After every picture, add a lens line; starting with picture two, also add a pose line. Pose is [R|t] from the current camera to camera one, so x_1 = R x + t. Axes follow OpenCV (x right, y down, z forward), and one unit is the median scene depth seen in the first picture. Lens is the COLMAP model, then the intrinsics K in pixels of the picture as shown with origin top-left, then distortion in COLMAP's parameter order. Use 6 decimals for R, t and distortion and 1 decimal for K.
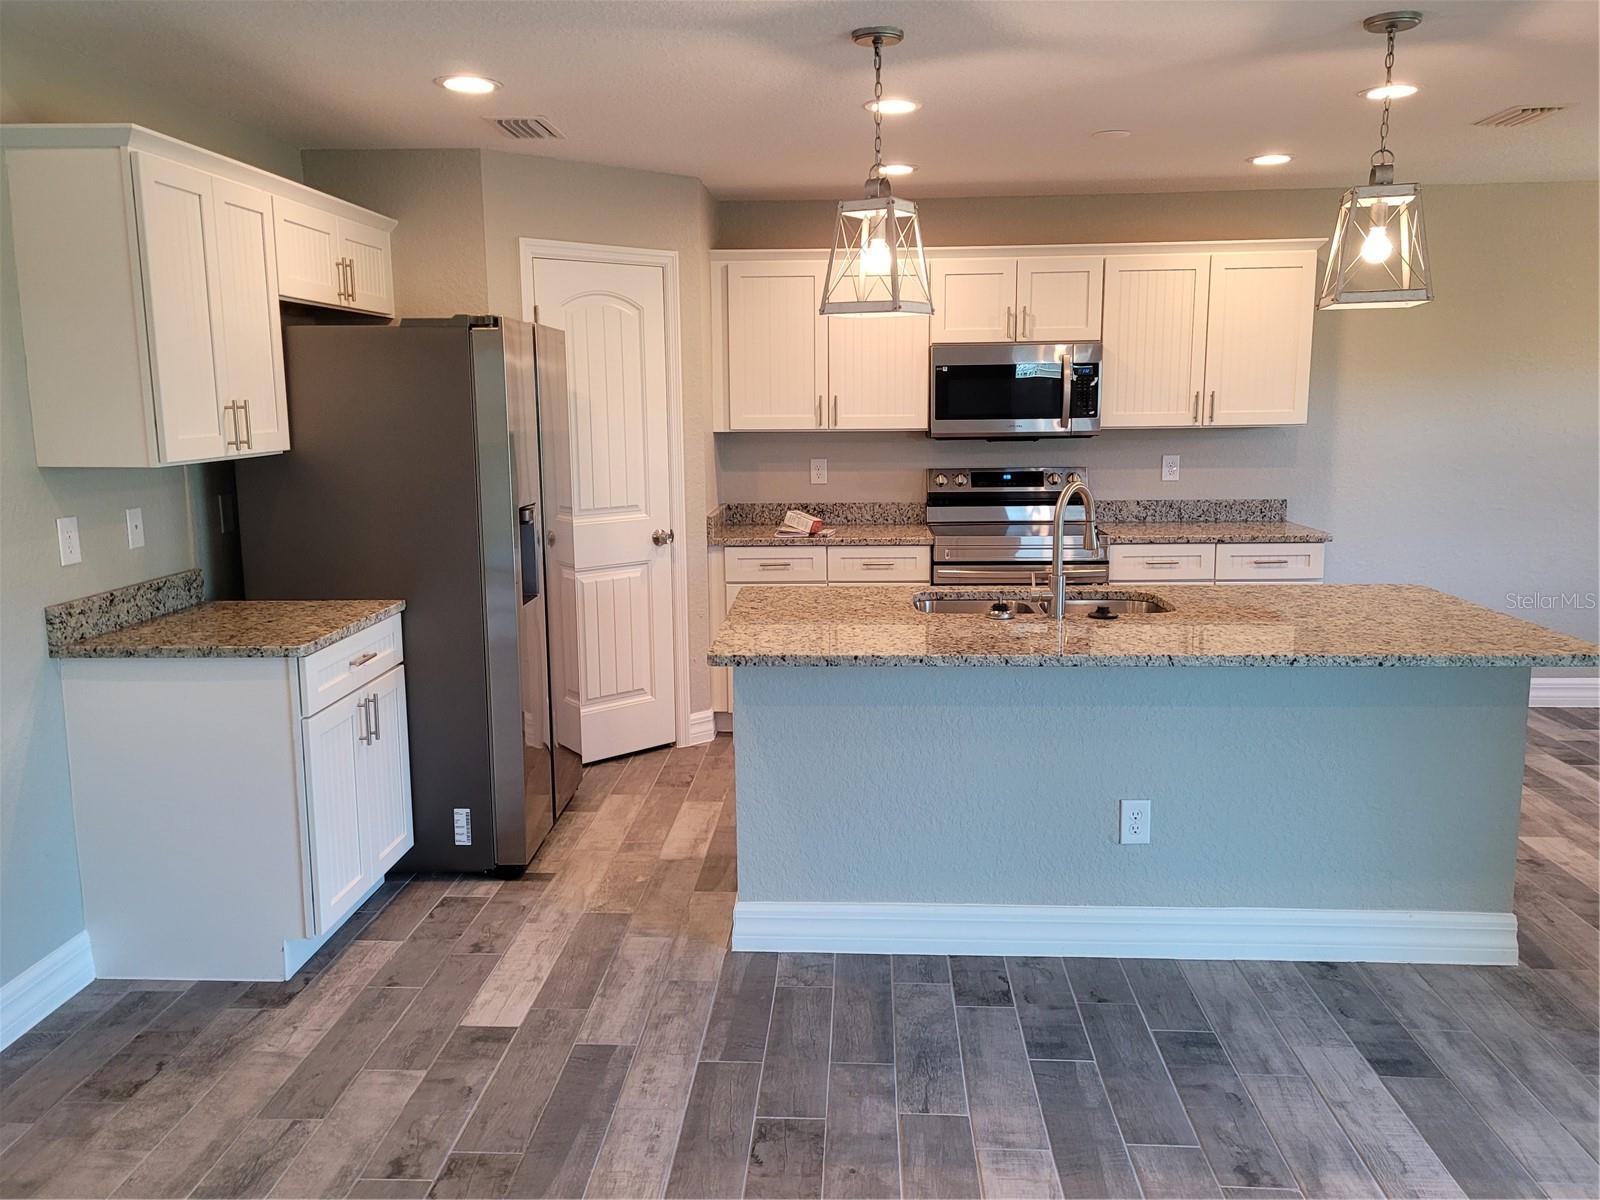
lens RADIAL K [[1246.0, 0, 800.6], [0, 1246.0, 597.0], [0, 0, 1]] dist [0.061776, -0.024792]
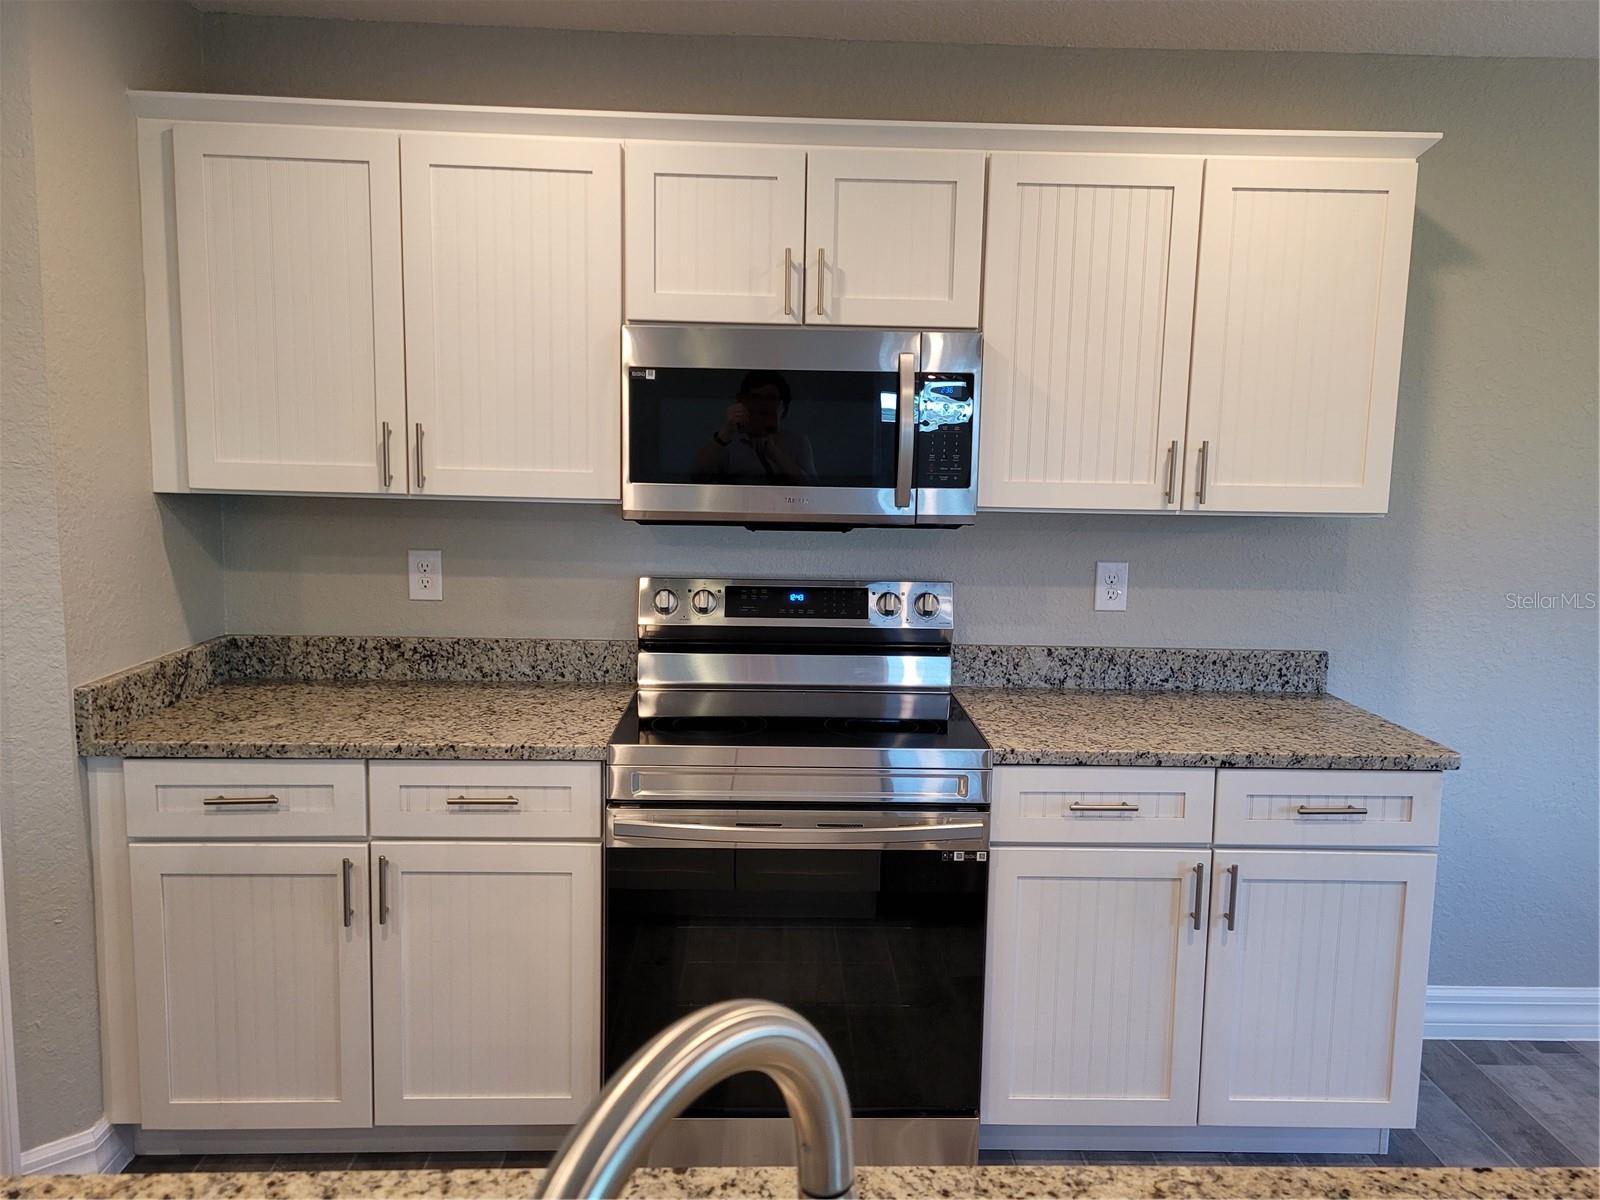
lens RADIAL K [[1246.0, 0, 805.7], [0, 1246.0, 595.6], [0, 0, 1]] dist [0.061776, -0.024792]
pose [[0.996406, 0.020976, 0.082064, 0.136051], [-0.018007, 0.999162, -0.036757, -0.083711], [-0.082766, 0.035147, 0.995949, 0.531568]]
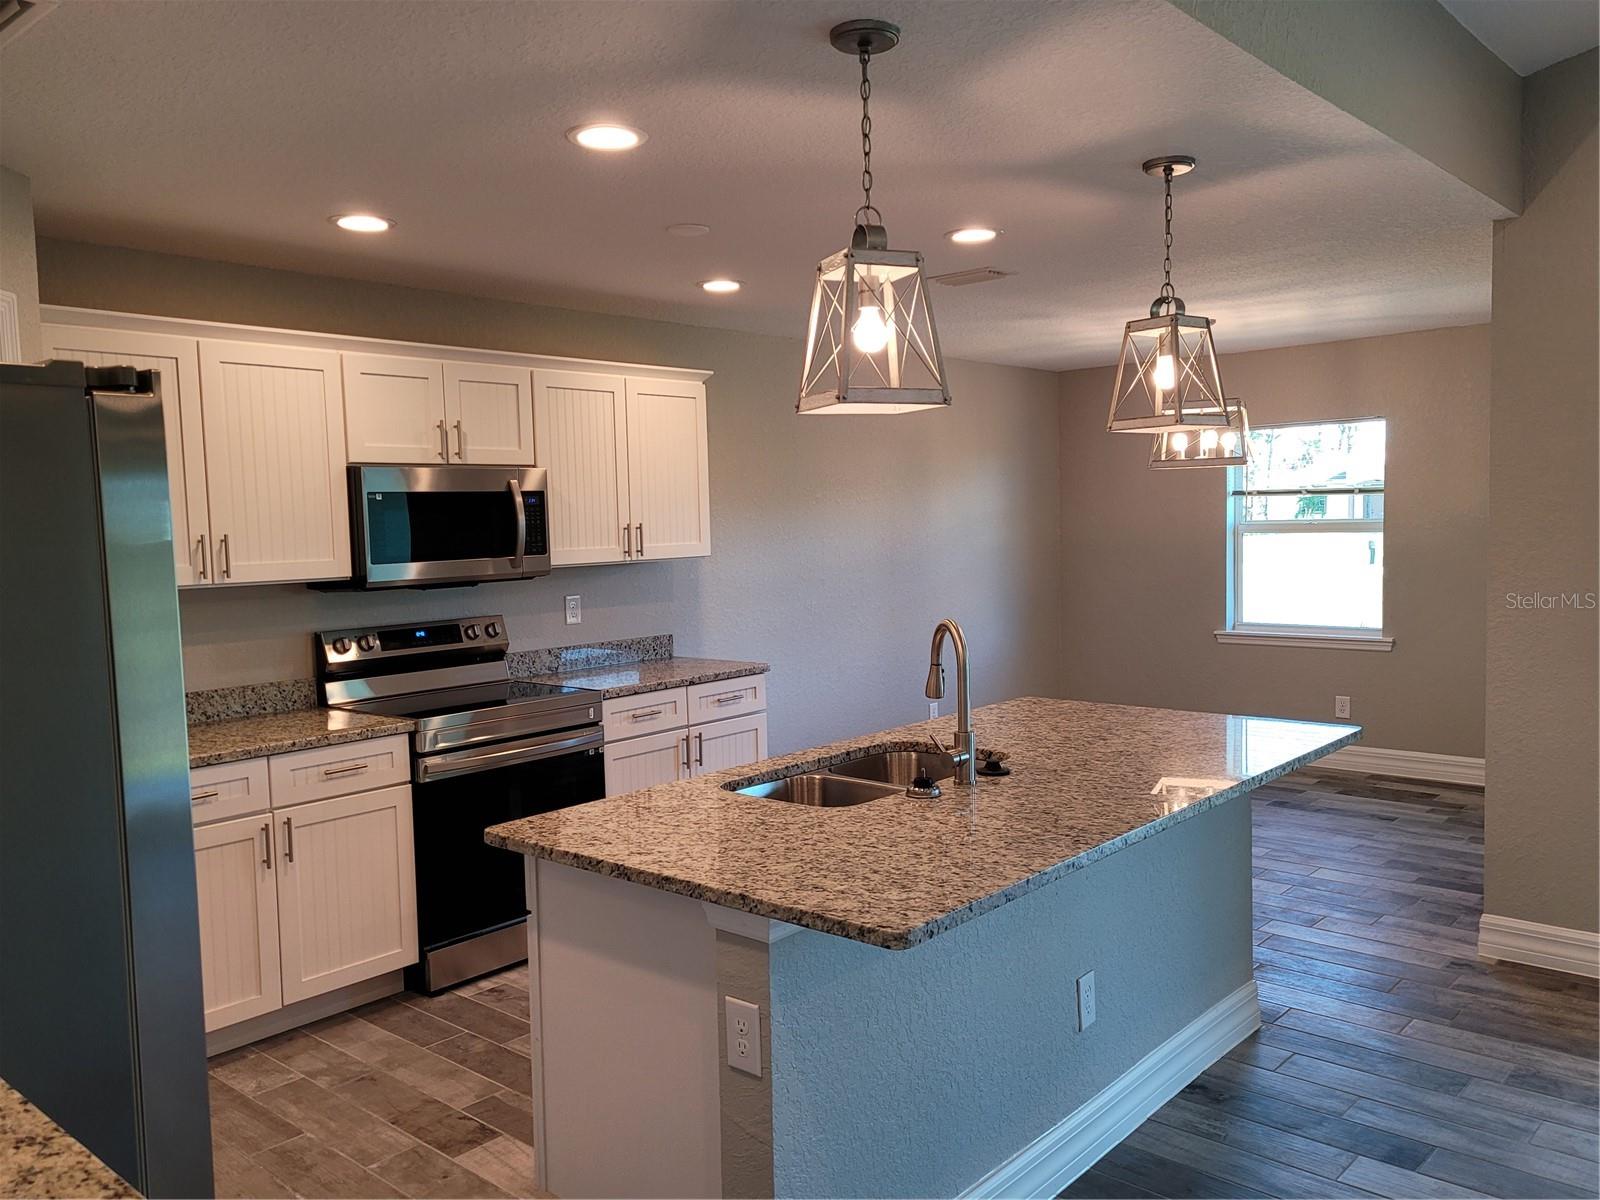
lens RADIAL K [[1246.0, 0, 800.7], [0, 1246.0, 608.8], [0, 0, 1]] dist [0.061776, -0.024792]
pose [[0.632130, -0.065833, 0.772061, -0.308686], [0.146040, 0.988650, -0.035270, -0.052446], [-0.760976, 0.135048, 0.634569, 0.337988]]
